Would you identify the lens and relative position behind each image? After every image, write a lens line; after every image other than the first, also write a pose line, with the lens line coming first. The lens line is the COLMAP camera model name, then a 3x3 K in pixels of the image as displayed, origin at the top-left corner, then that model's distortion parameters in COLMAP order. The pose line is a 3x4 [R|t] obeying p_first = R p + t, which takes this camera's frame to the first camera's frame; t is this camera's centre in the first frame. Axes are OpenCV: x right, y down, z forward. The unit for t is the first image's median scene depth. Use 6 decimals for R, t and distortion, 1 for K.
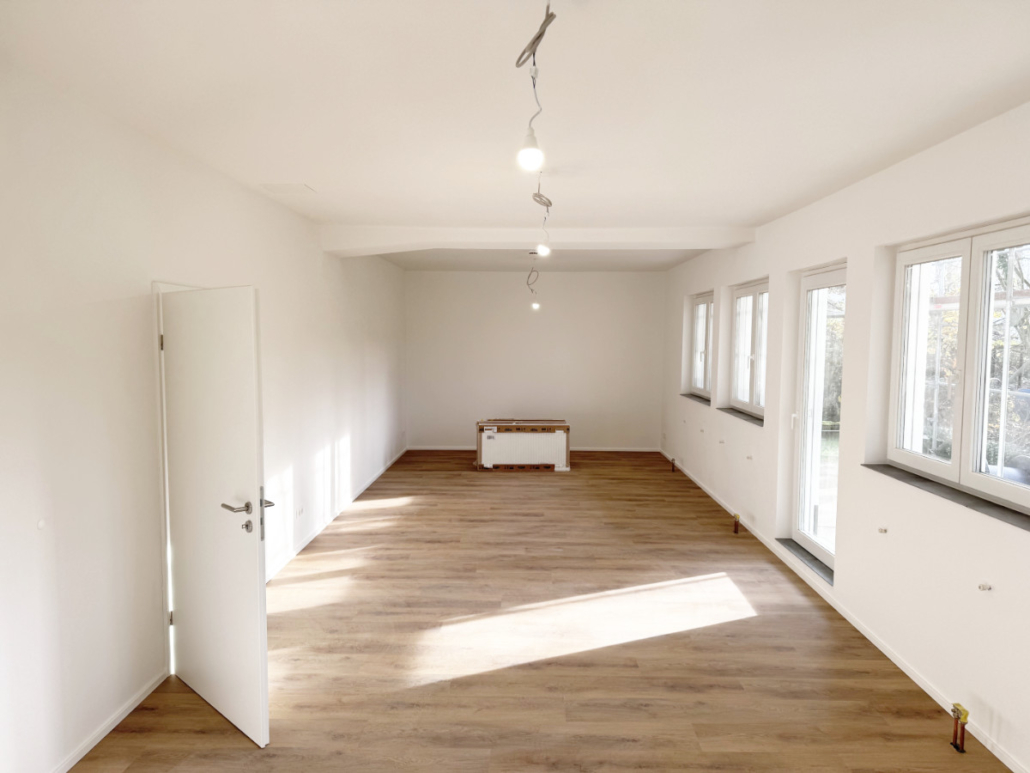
lens RADIAL K [[730.9, 0, 515.0], [0, 730.9, 386.5], [0, 0, 1]] dist [0.006248, 0.000396]
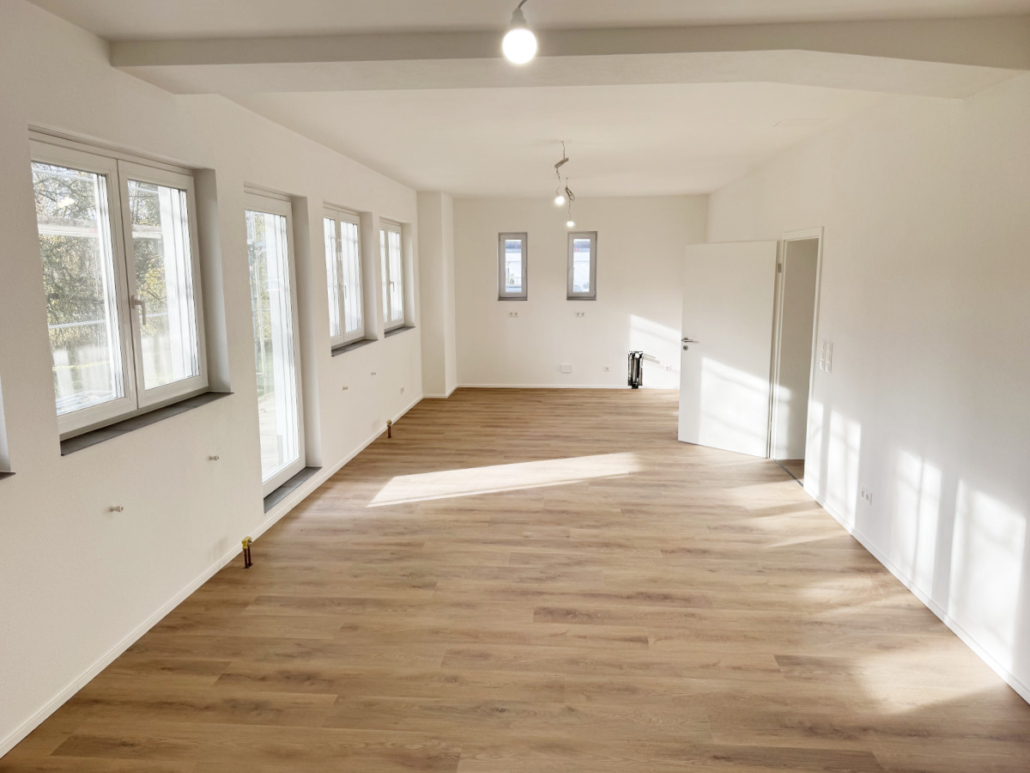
lens RADIAL K [[730.9, 0, 515.0], [0, 730.9, 386.5], [0, 0, 1]] dist [0.006248, 0.000396]
pose [[-0.998388, -0.009034, 0.056038, 0.032125], [0.003932, 0.973871, 0.227066, -0.121698], [-0.056626, 0.226920, -0.972266, 1.839439]]
